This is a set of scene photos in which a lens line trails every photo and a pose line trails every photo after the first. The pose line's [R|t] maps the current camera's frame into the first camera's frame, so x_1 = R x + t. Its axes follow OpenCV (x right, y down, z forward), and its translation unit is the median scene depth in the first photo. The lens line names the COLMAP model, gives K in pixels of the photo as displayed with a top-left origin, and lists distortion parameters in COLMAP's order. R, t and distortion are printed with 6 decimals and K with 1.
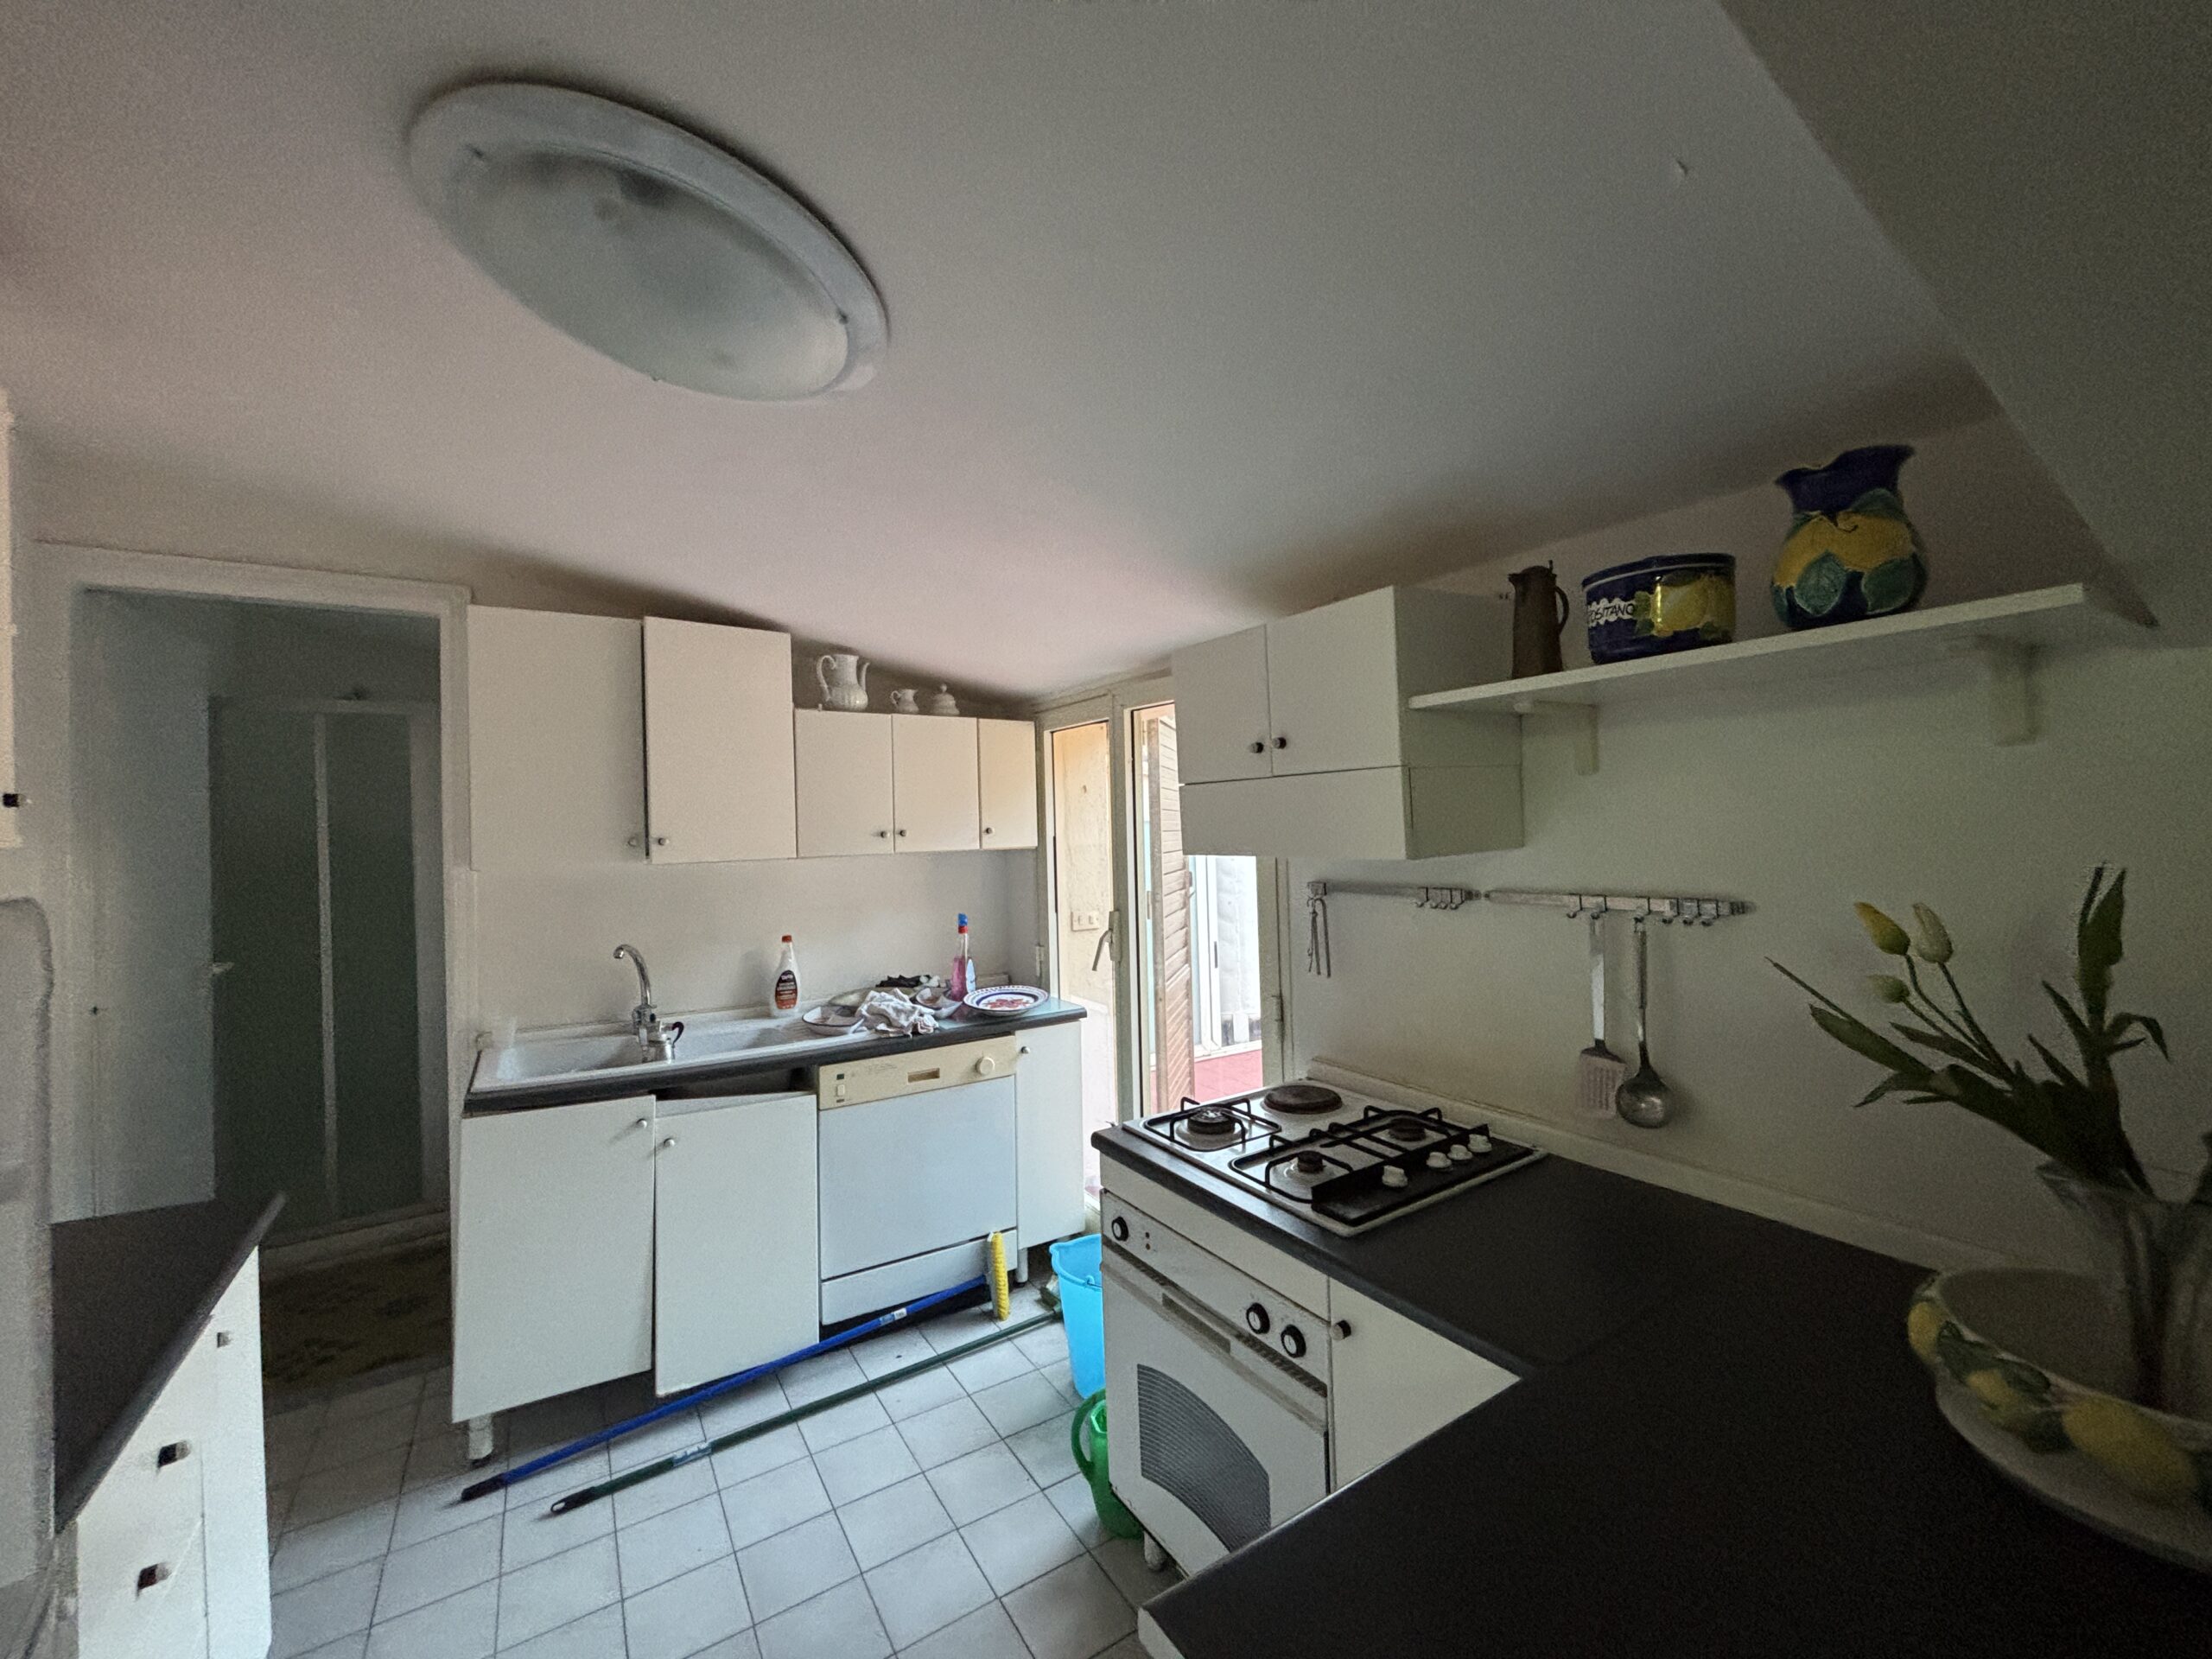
lens RADIAL K [[881.4, 0, 1107.6], [0, 881.4, 824.4], [0, 0, 1]] dist [-0.002840, -0.000106]
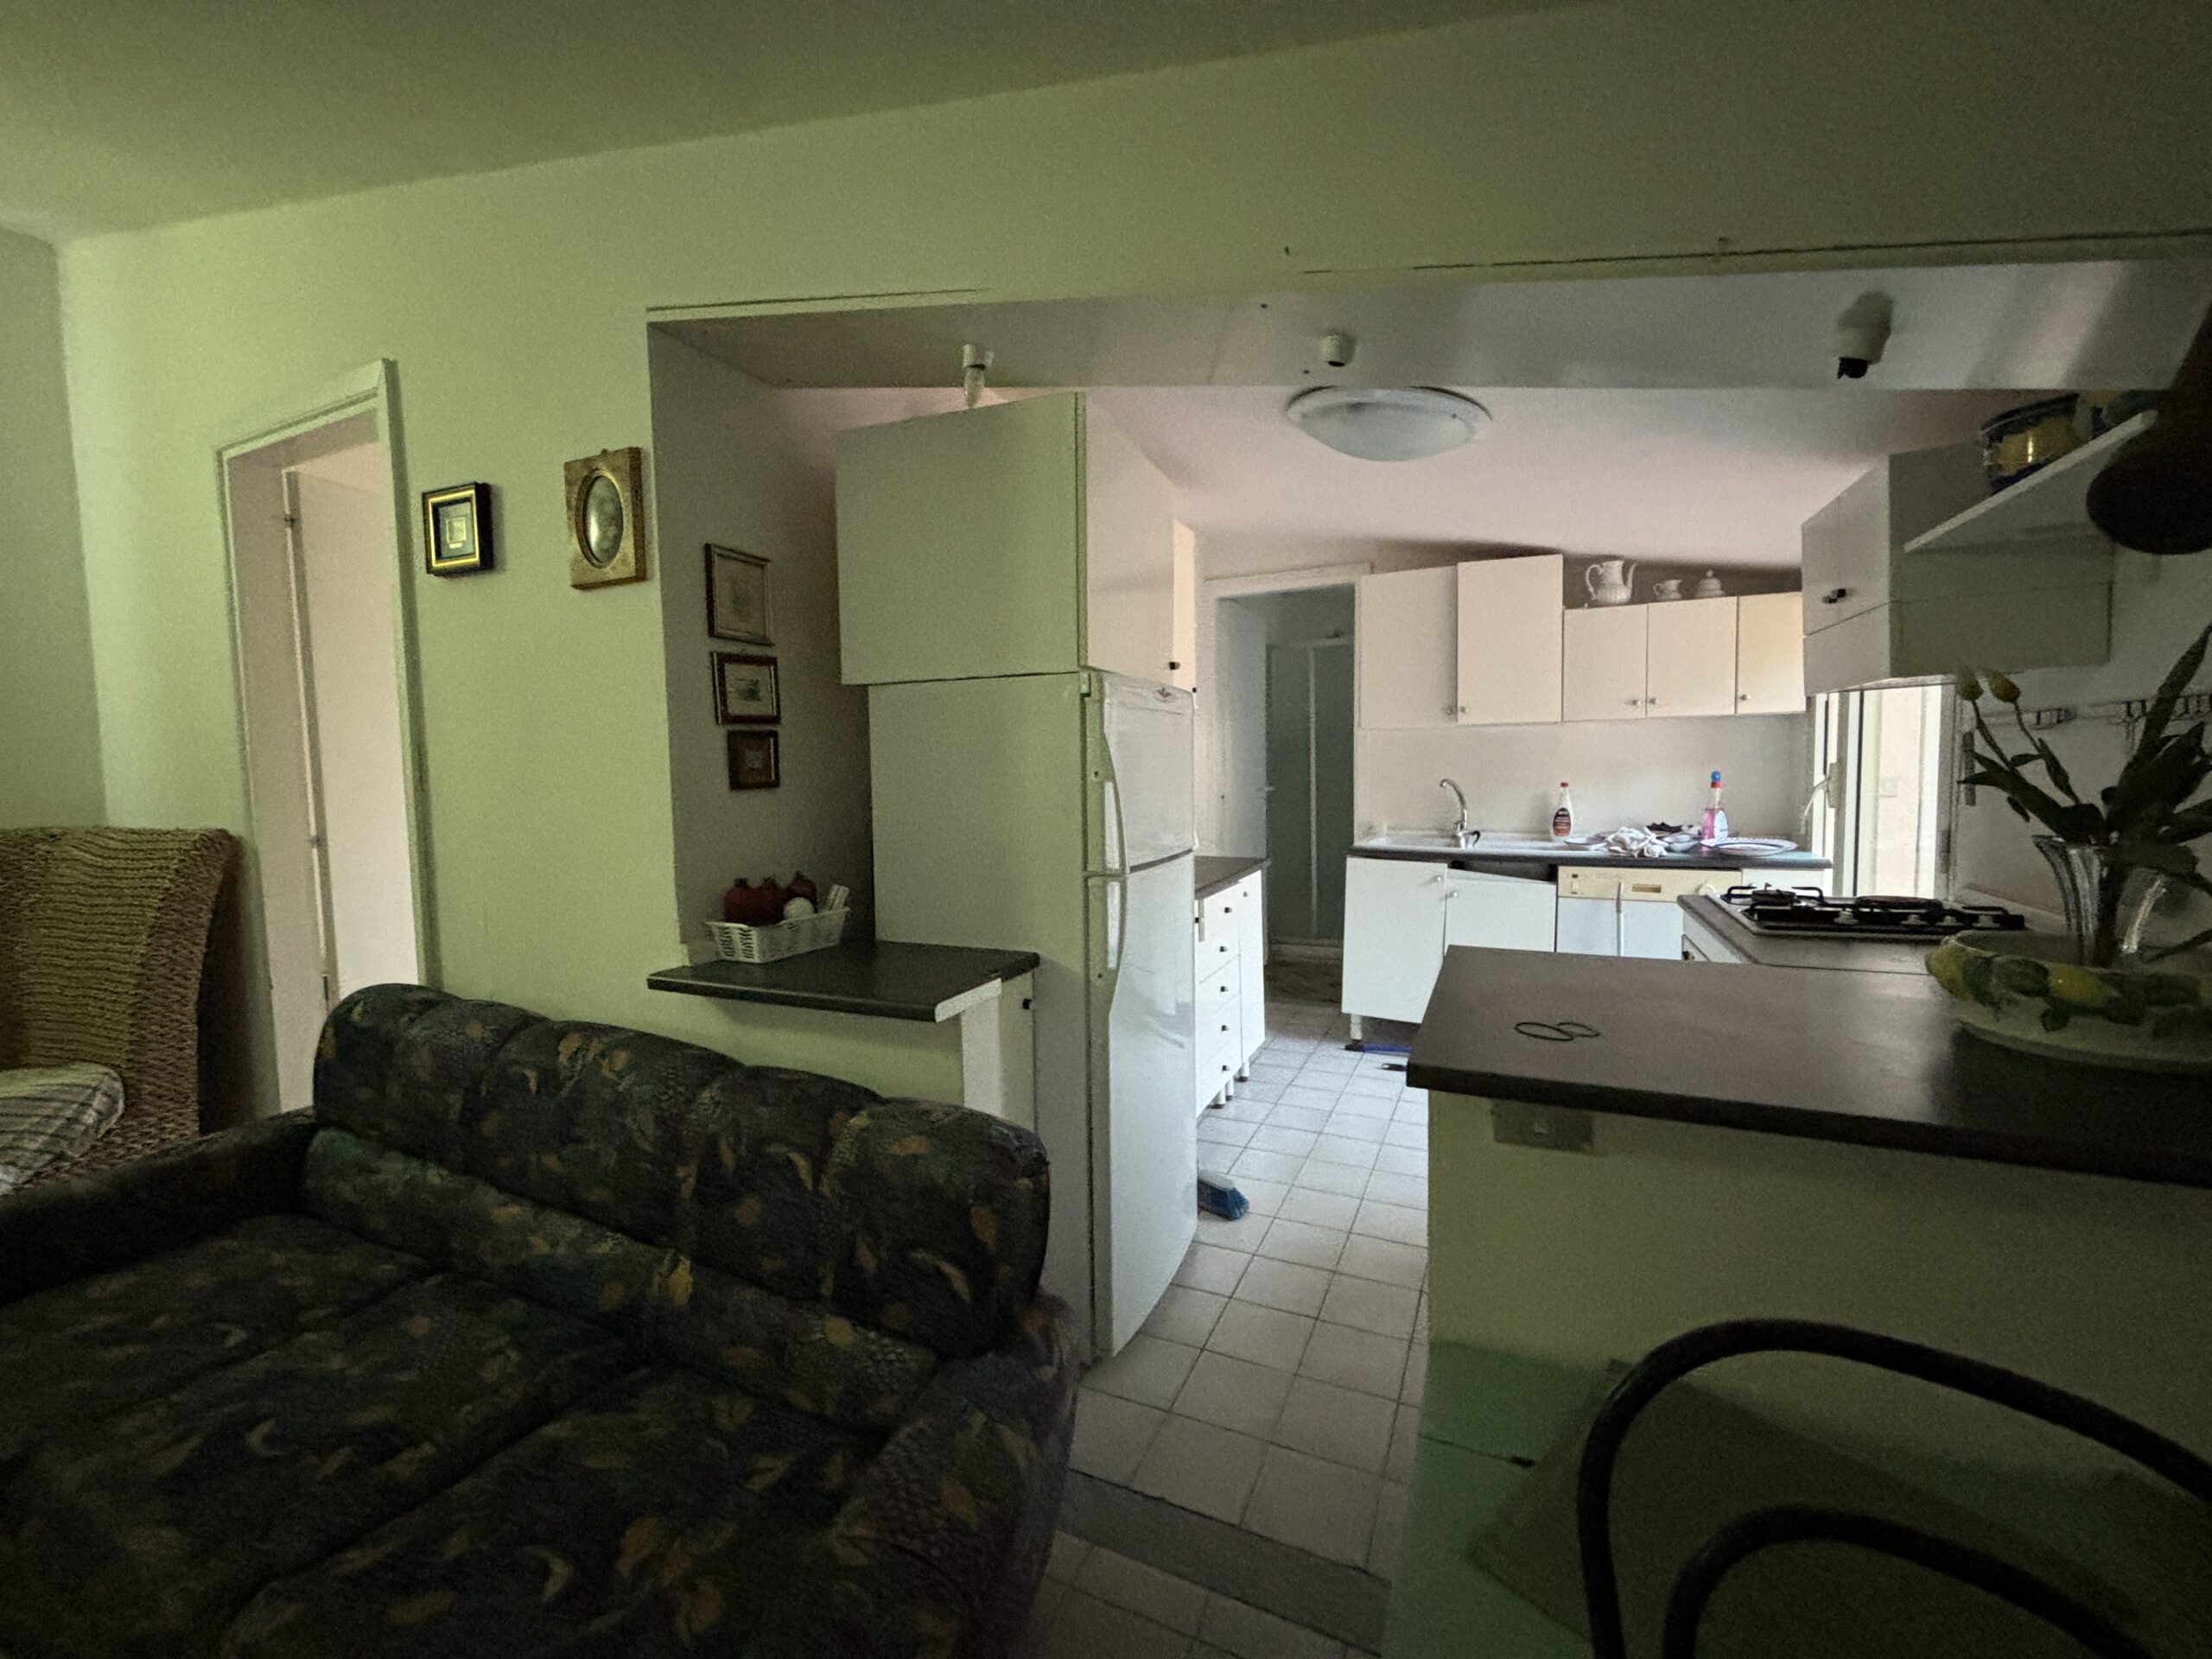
lens RADIAL K [[881.4, 0, 1107.6], [0, 881.4, 824.4], [0, 0, 1]] dist [-0.002840, -0.000106]
pose [[0.538265, 0.075508, -0.839387, 0.430103], [0.008687, 0.995428, 0.095116, 0.062366], [0.842731, -0.058489, 0.535148, -0.336800]]
